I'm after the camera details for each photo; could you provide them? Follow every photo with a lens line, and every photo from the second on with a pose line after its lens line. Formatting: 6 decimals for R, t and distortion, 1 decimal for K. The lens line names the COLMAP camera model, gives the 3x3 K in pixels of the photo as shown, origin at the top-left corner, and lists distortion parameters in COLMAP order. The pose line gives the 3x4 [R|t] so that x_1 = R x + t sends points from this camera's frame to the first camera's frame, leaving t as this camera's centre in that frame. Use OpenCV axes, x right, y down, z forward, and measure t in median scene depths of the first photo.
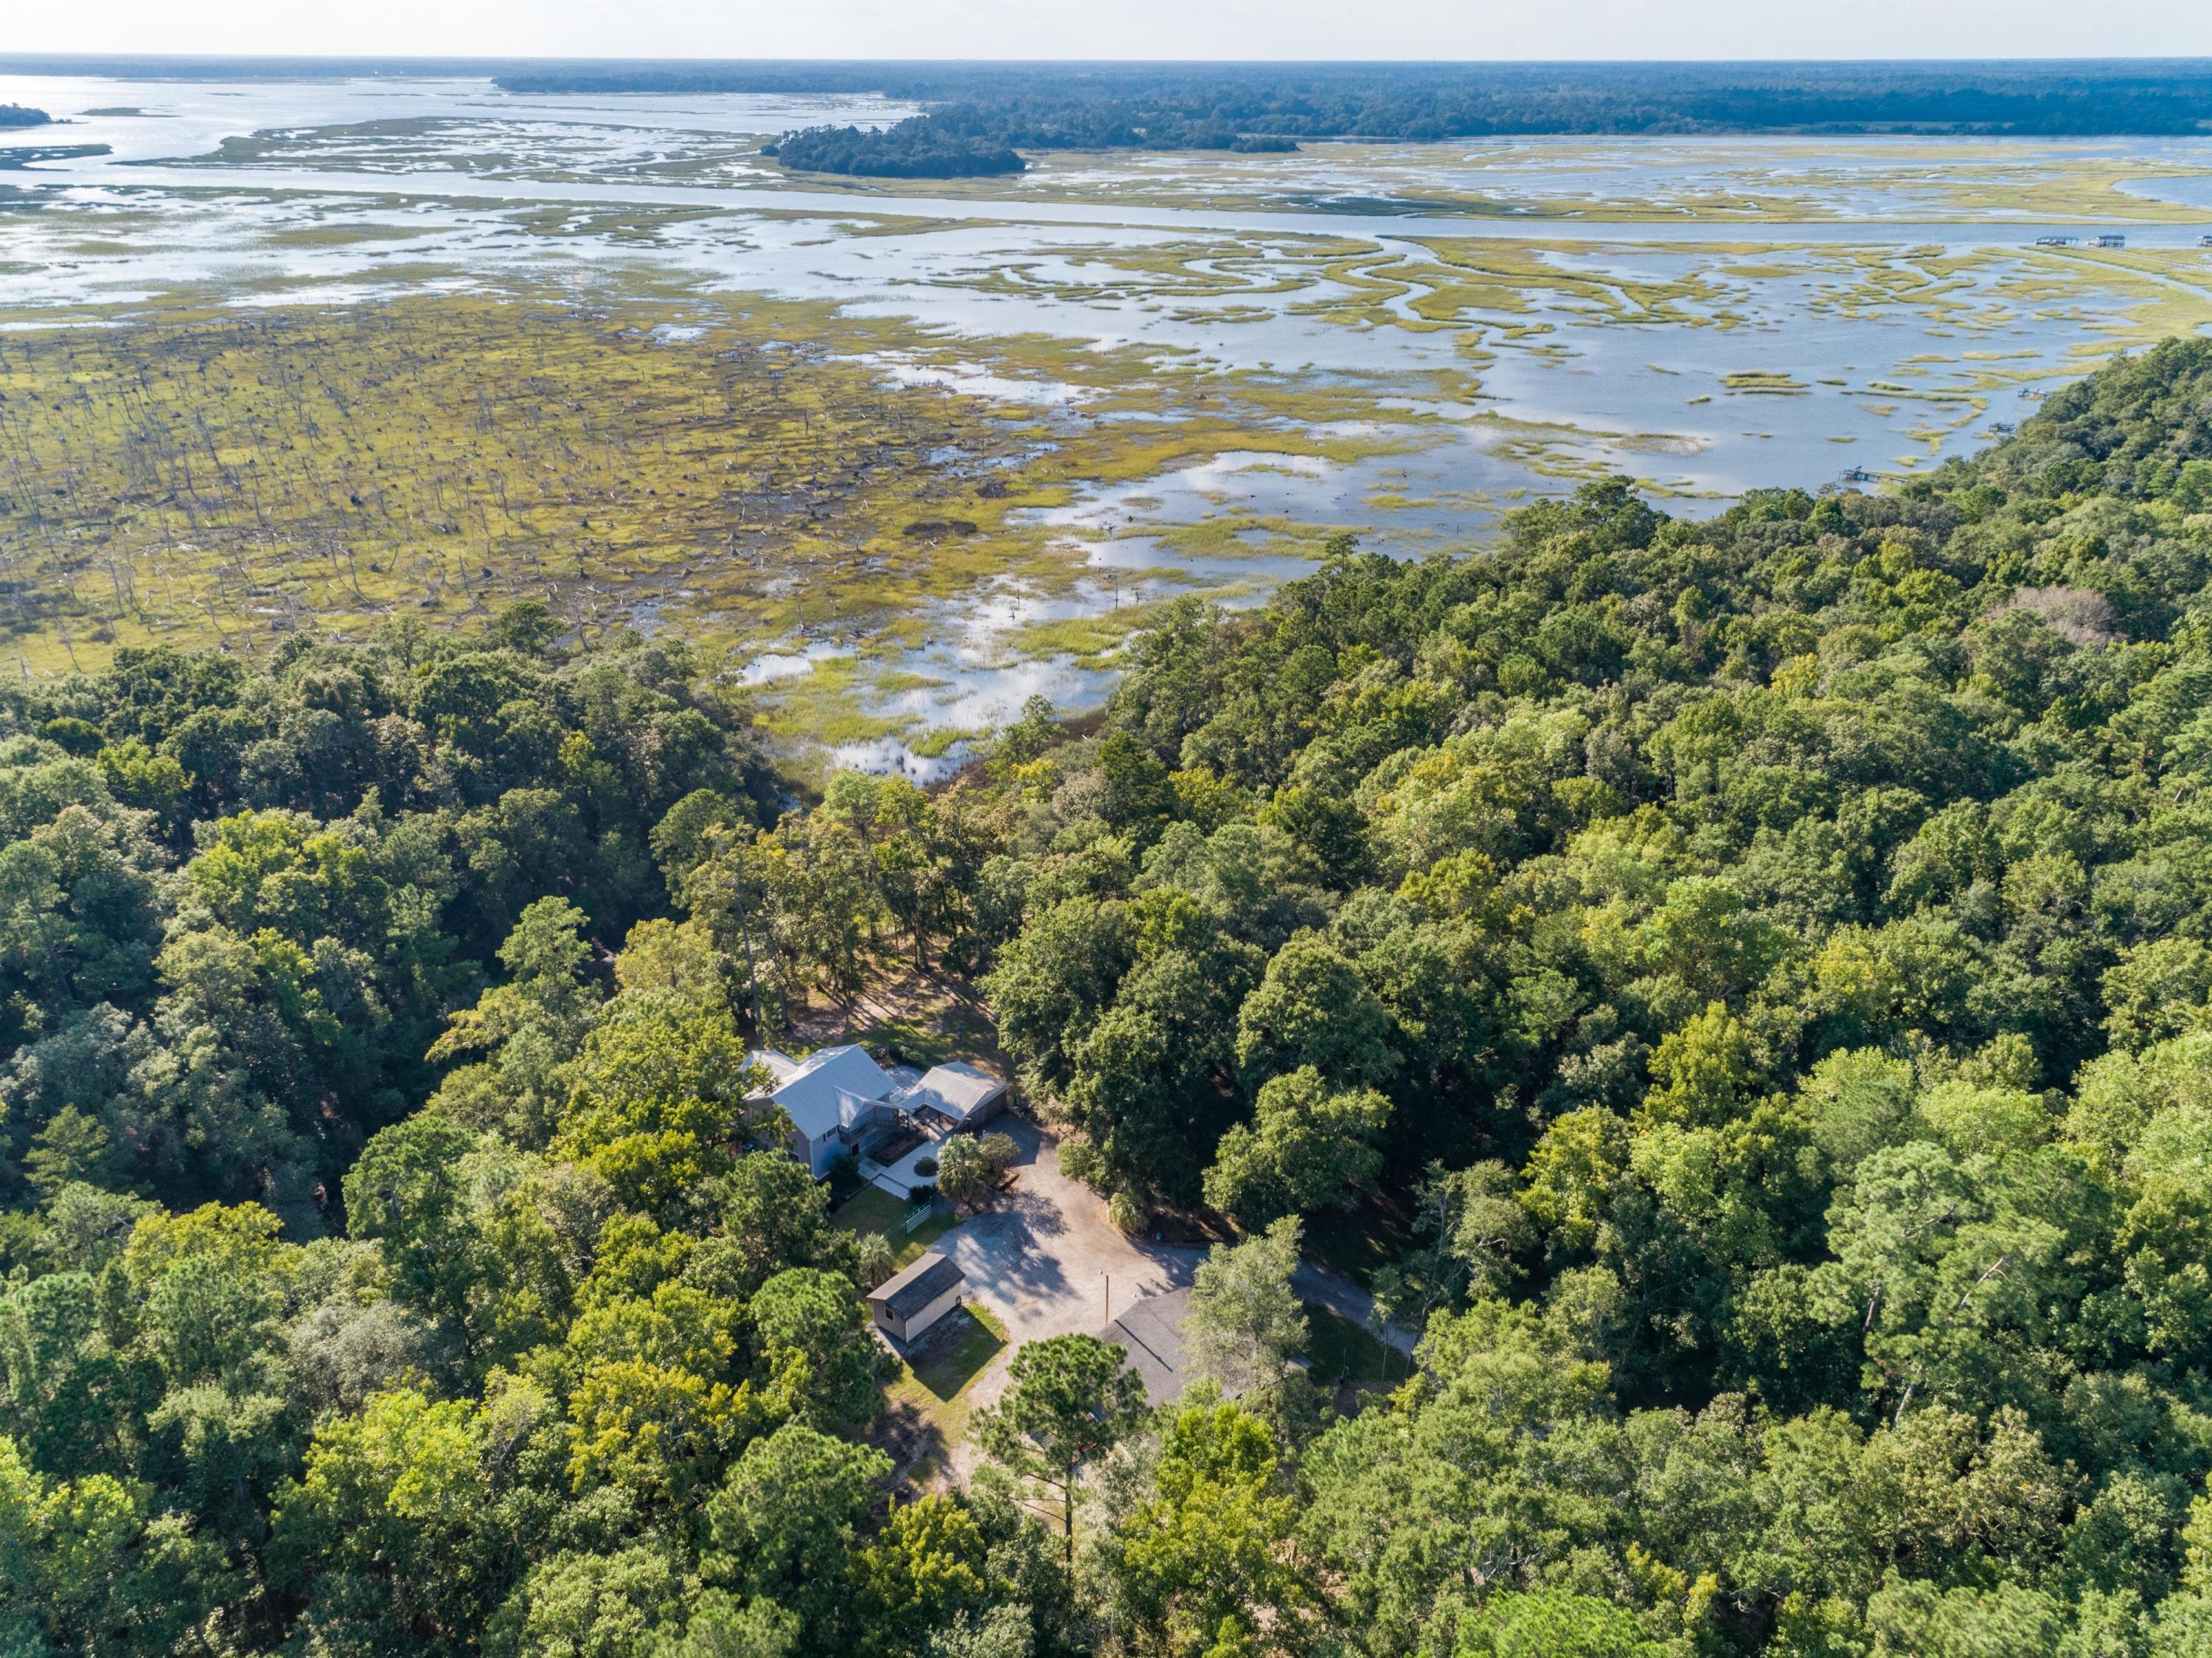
lens RADIAL K [[1663.3, 0, 1106.0], [0, 1663.3, 829.0], [0, 0, 1]] dist [0.013237, 0.012906]
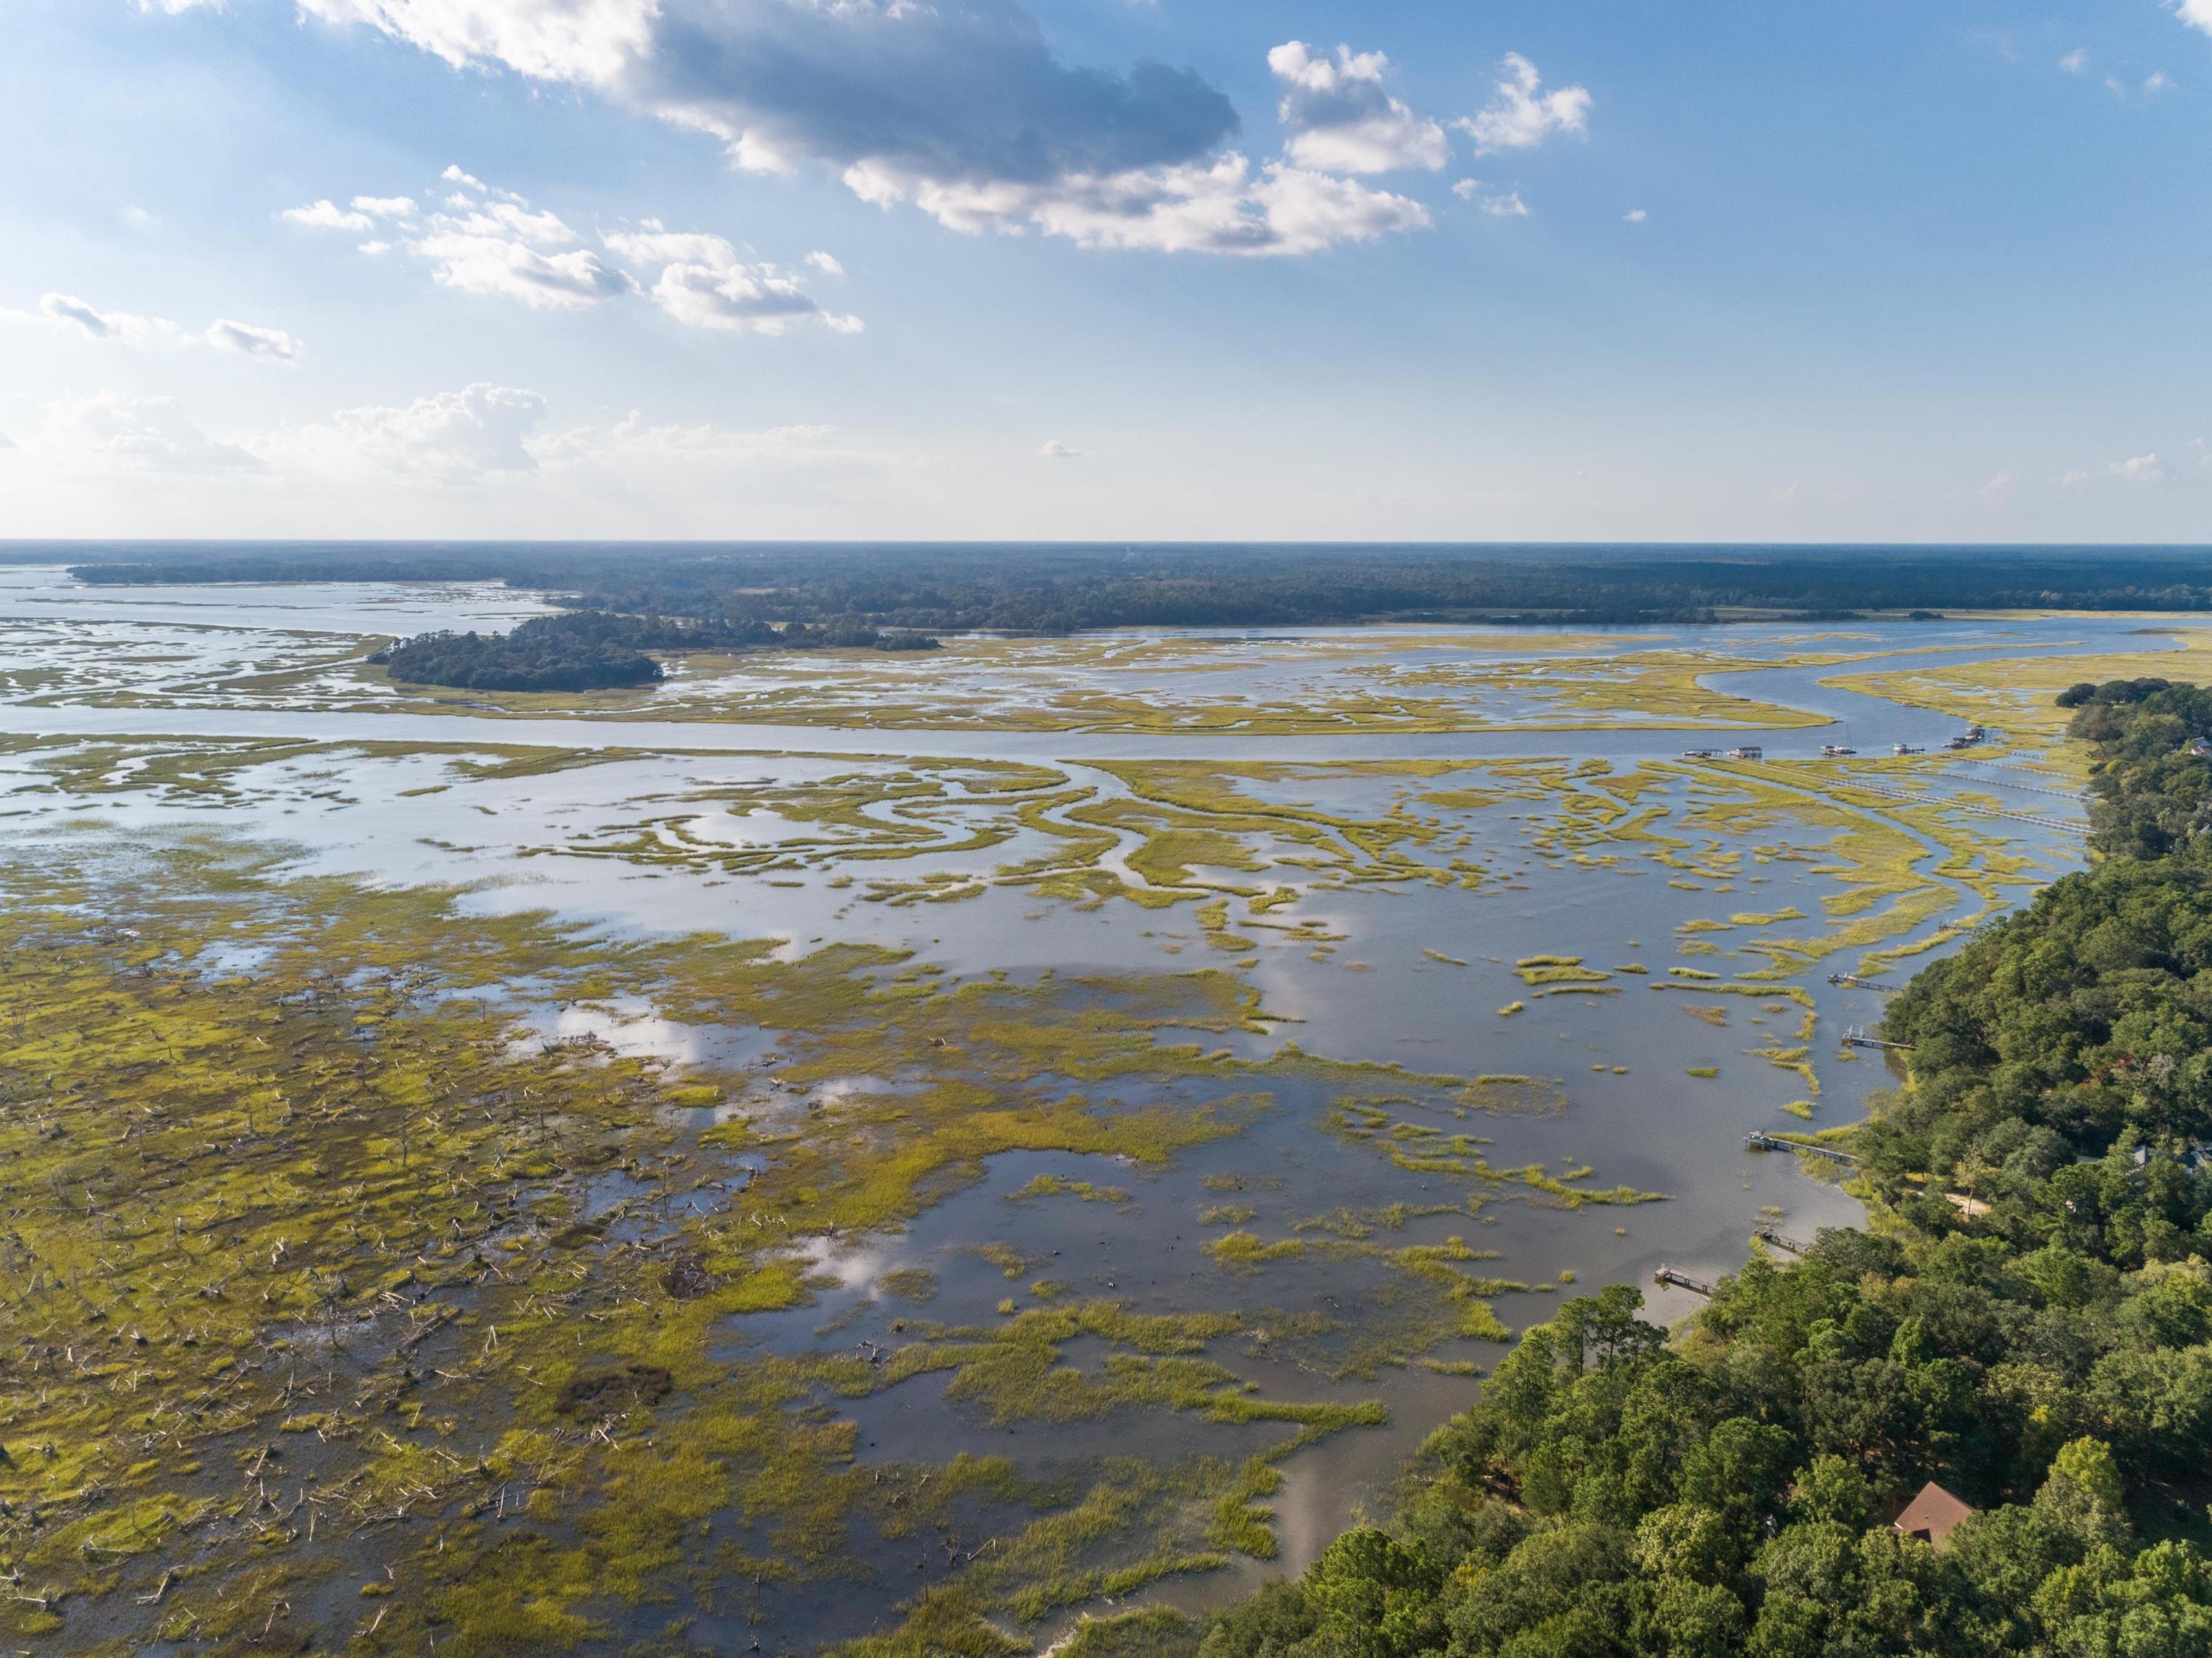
lens RADIAL K [[1662.9, 0, 1106.0], [0, 1662.9, 829.0], [0, 0, 1]] dist [0.013237, 0.012906]
pose [[0.975581, -0.037726, 0.216376, -0.016616], [0.091850, 0.964937, -0.245888, -0.080524], [-0.199513, 0.259758, 0.944839, 0.105721]]
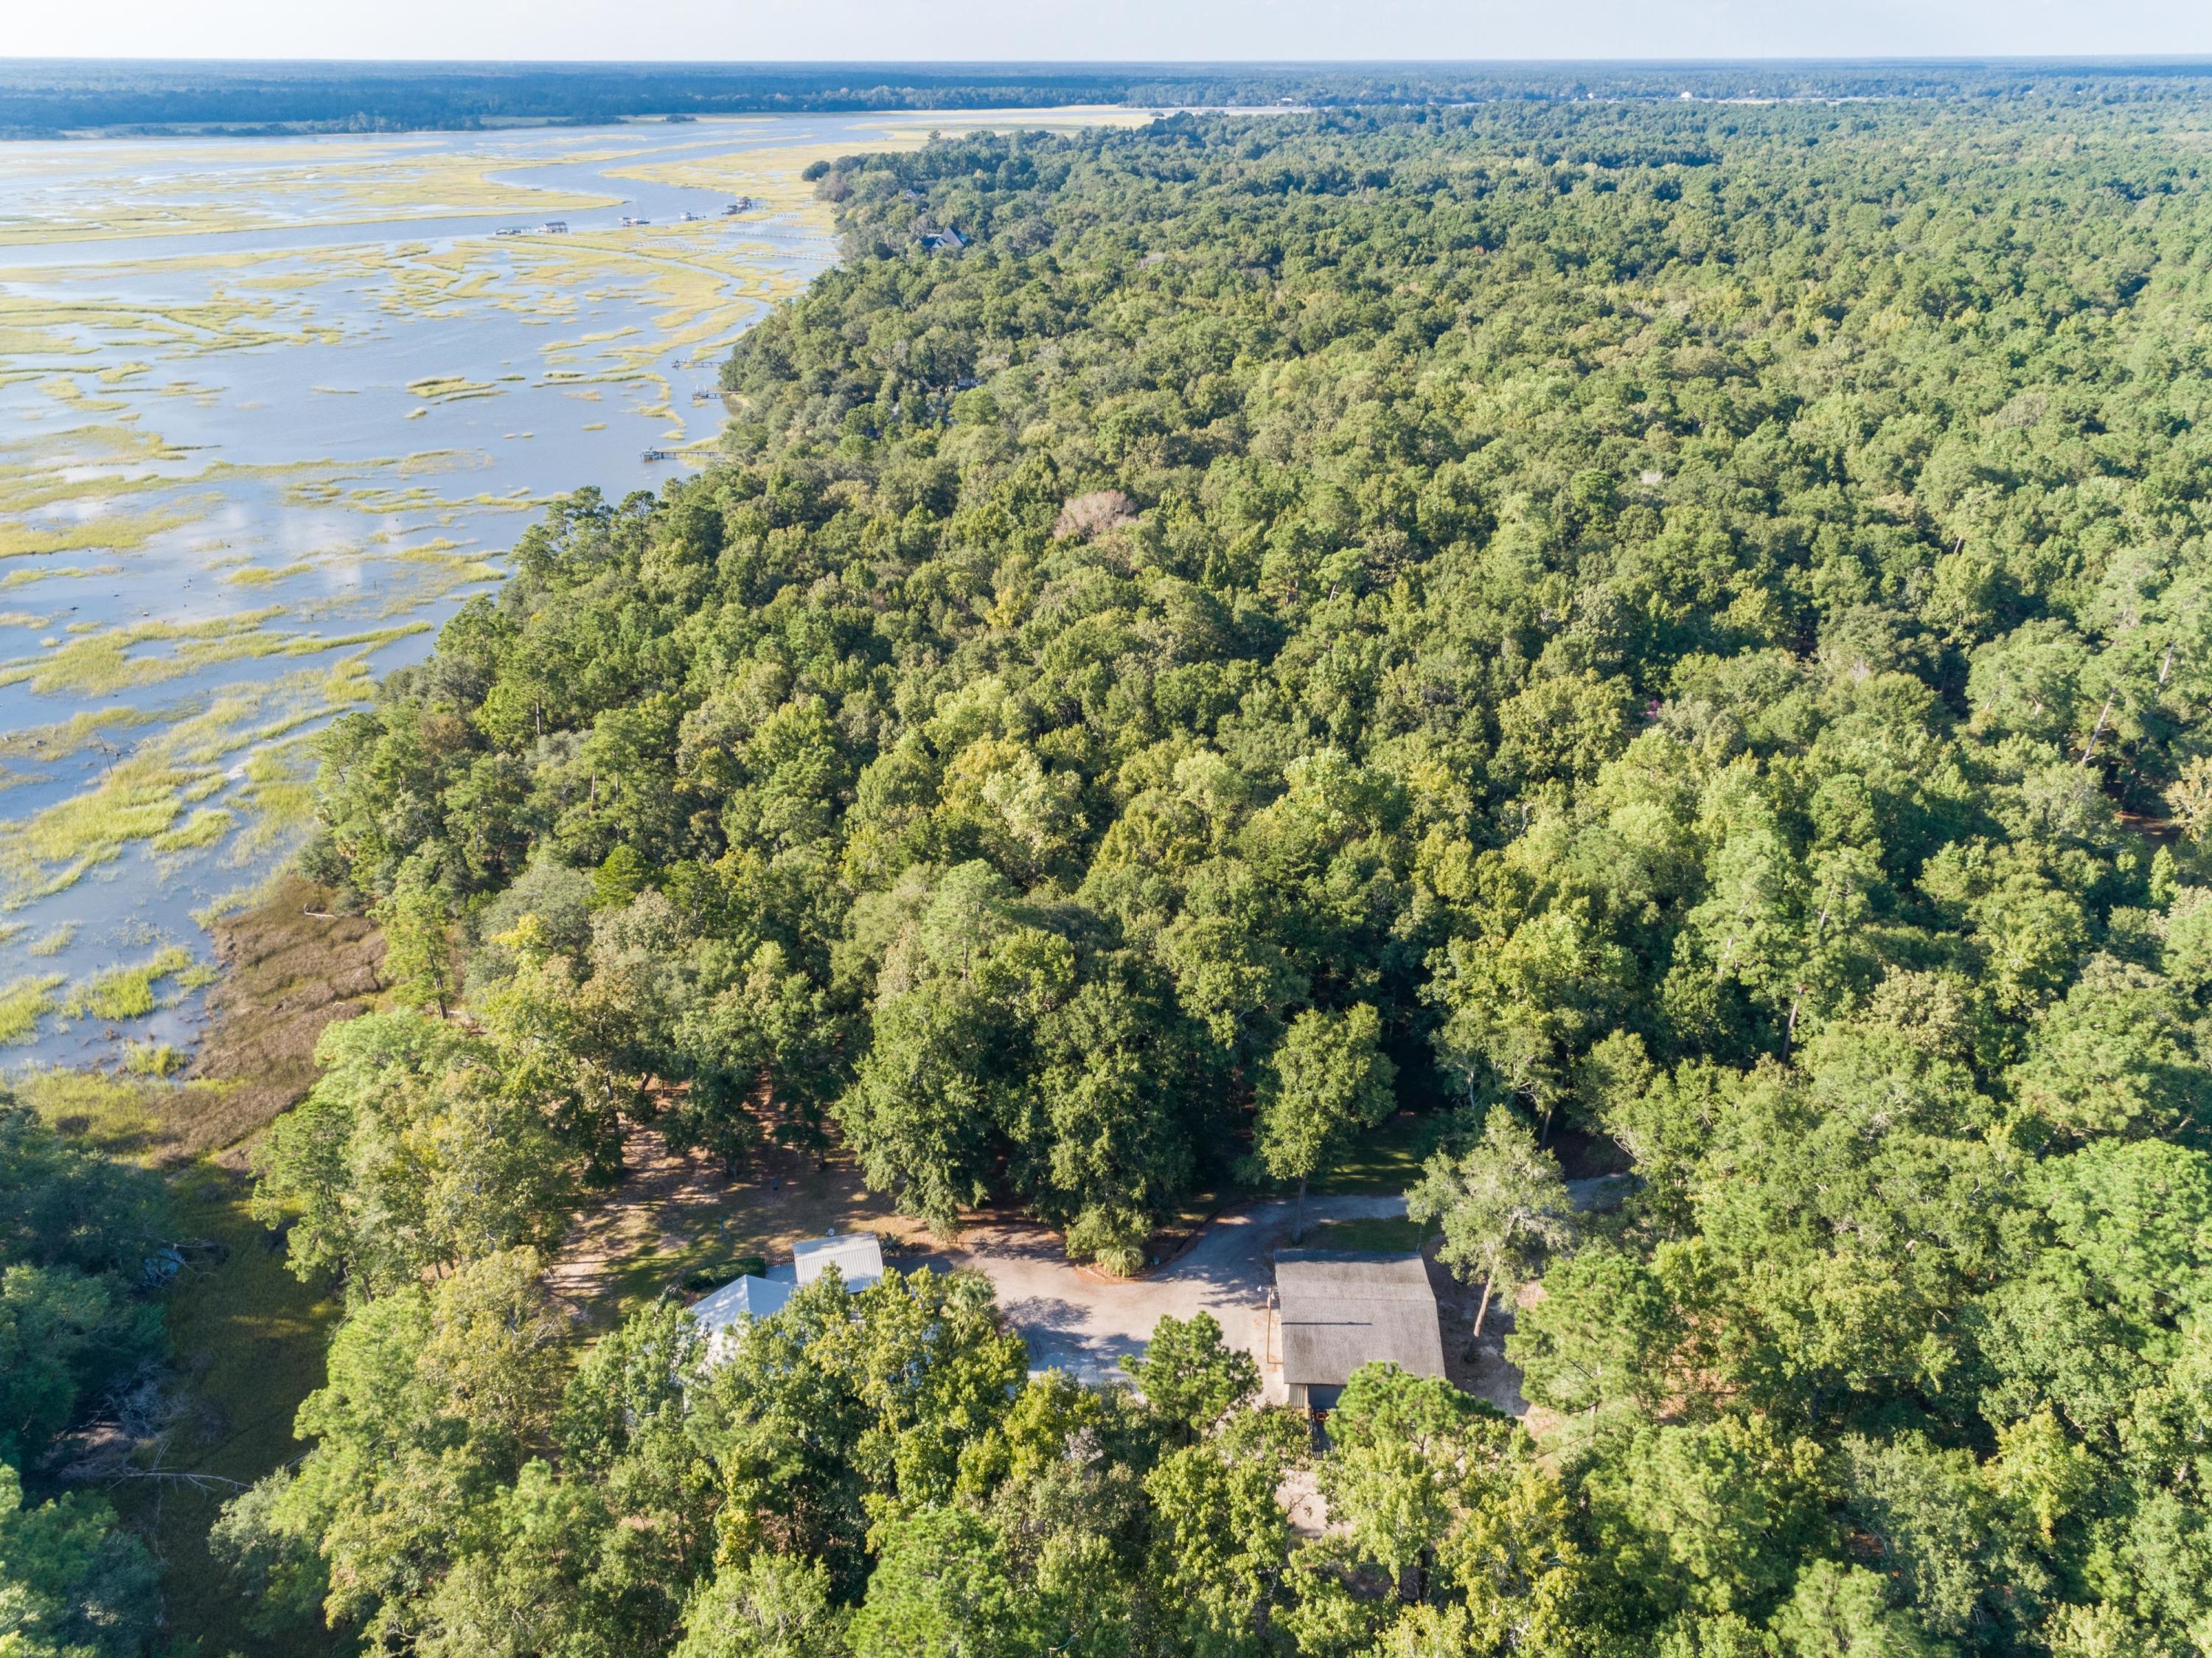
lens RADIAL K [[1662.9, 0, 1106.0], [0, 1662.9, 829.0], [0, 0, 1]] dist [0.013237, 0.012906]
pose [[0.615590, -0.334358, 0.713620, -0.088172], [0.334254, 0.930824, 0.147788, -0.021738], [-0.713669, 0.147554, 0.684766, 0.046016]]
